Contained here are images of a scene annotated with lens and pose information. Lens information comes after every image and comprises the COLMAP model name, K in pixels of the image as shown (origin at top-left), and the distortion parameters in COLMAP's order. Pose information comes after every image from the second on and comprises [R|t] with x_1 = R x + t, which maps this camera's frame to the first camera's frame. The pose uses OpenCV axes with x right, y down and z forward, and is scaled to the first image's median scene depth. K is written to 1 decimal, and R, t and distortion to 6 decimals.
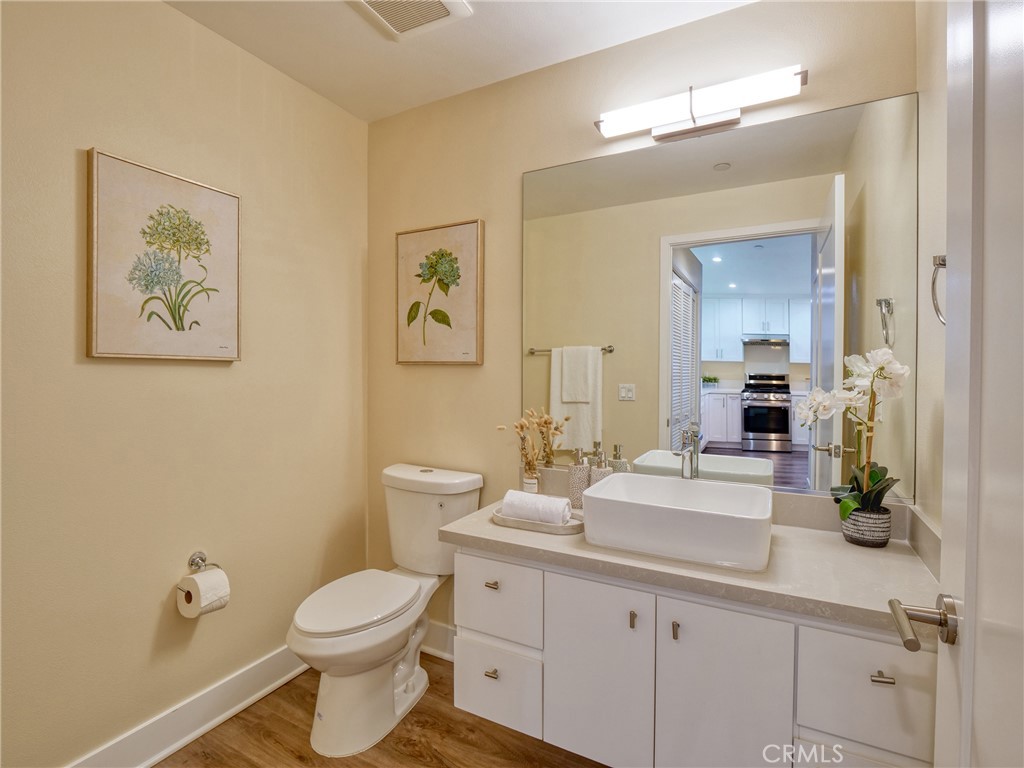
lens RADIAL K [[501.6, 0, 512.5], [0, 501.6, 379.6], [0, 0, 1]] dist [-0.014325, 0.000781]
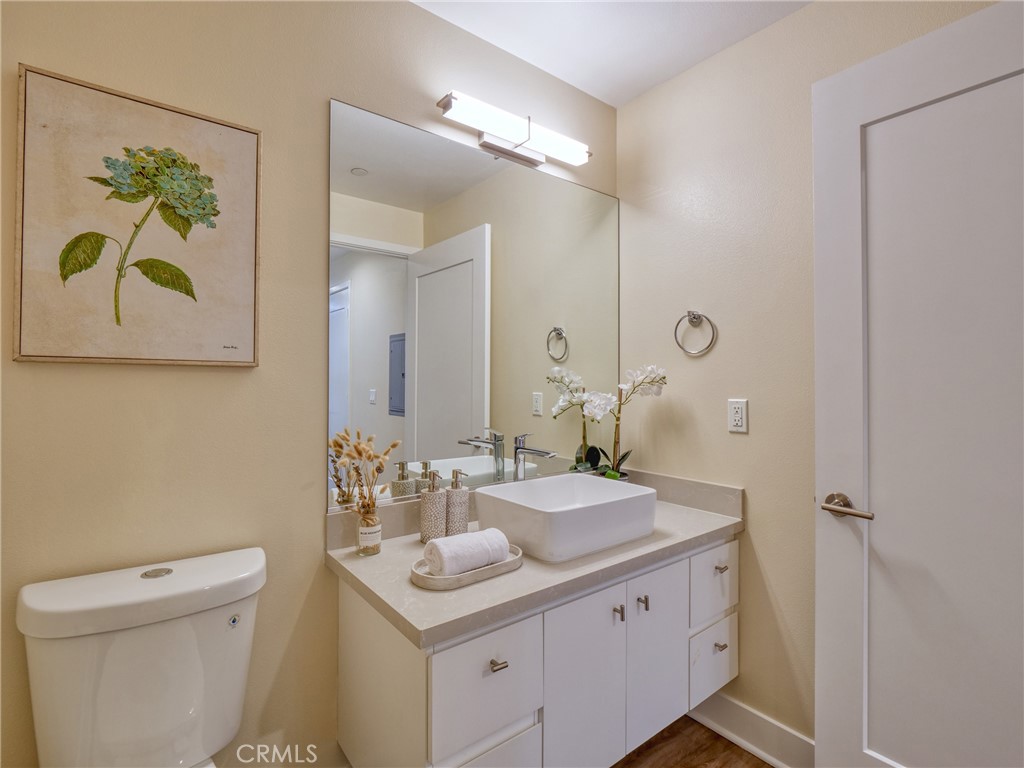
lens RADIAL K [[501.6, 0, 510.6], [0, 501.6, 373.1], [0, 0, 1]] dist [-0.014325, 0.000781]
pose [[0.397324, 0.012547, 0.917593, -0.500460], [0.009390, 0.999799, -0.017737, -0.008331], [-0.917630, 0.015664, 0.397126, 0.472722]]
